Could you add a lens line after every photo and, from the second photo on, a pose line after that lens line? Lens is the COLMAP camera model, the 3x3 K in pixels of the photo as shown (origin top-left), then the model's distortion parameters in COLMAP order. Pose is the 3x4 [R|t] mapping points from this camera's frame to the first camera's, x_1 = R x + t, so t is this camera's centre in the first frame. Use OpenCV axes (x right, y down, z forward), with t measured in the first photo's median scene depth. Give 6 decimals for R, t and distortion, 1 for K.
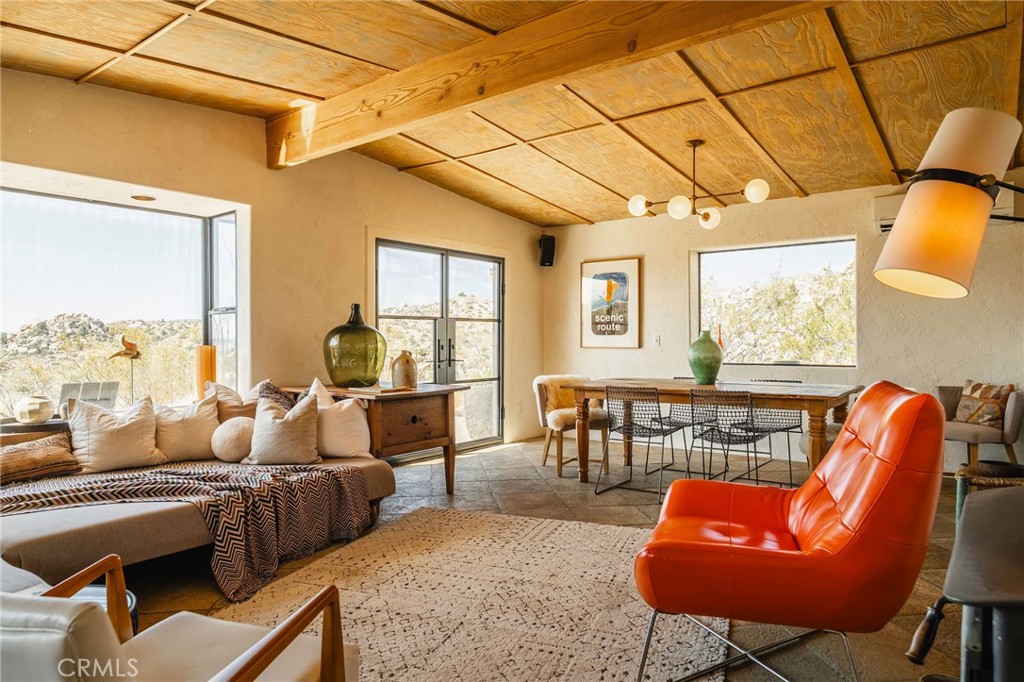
lens RADIAL K [[634.7, 0, 515.3], [0, 634.7, 340.5], [0, 0, 1]] dist [0.022410, -0.021906]
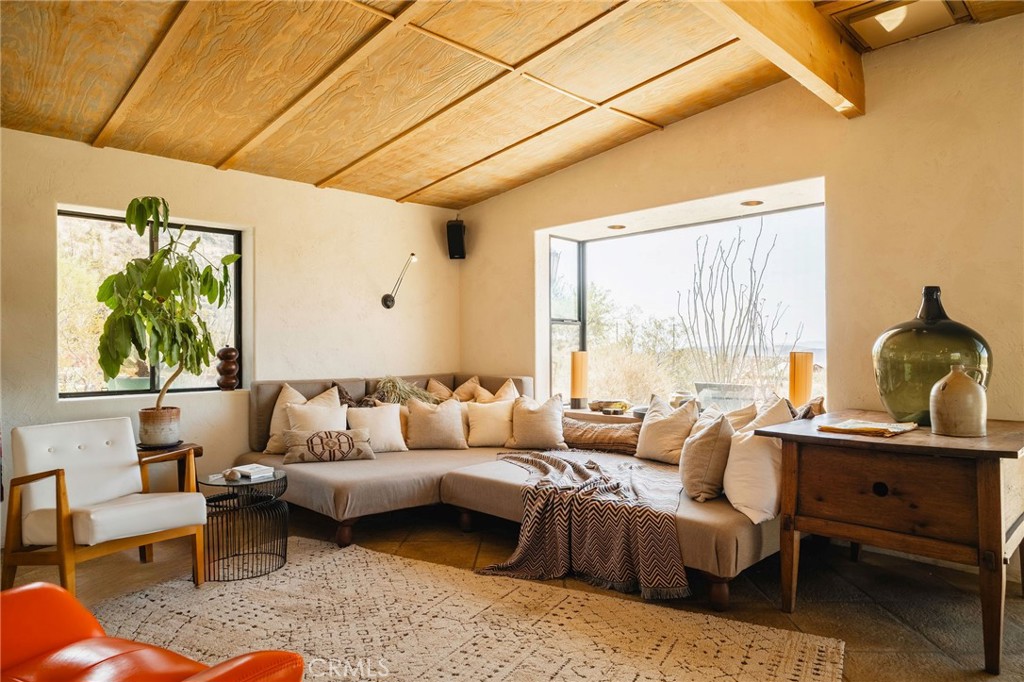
lens RADIAL K [[630.9, 0, 534.4], [0, 630.9, 346.2], [0, 0, 1]] dist [0.000509, 0.000726]
pose [[-0.123403, 0.006548, -0.992335, 0.472847], [0.004529, 0.999972, 0.006035, -0.007980], [0.992346, -0.003749, -0.123429, 0.842422]]
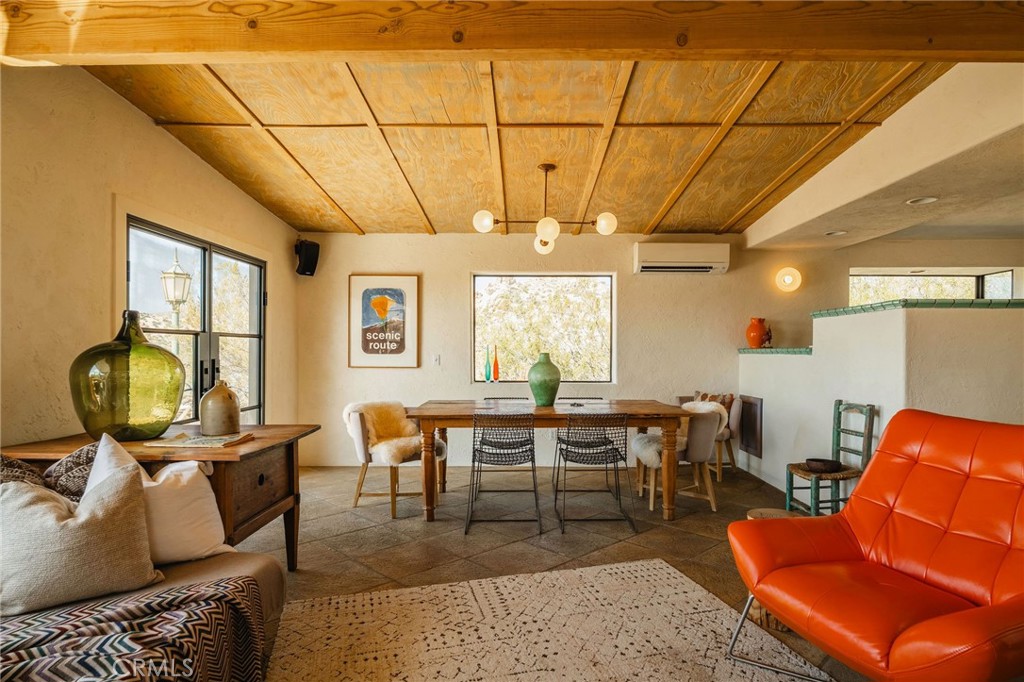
lens RADIAL K [[558.9, 0, 515.2], [0, 558.9, 357.1], [0, 0, 1]] dist [0.000429, 0.000799]
pose [[0.802282, -0.001774, 0.596943, -0.333116], [-0.003853, 0.999959, 0.008151, -0.019904], [-0.596933, -0.008839, 0.802243, 0.368143]]
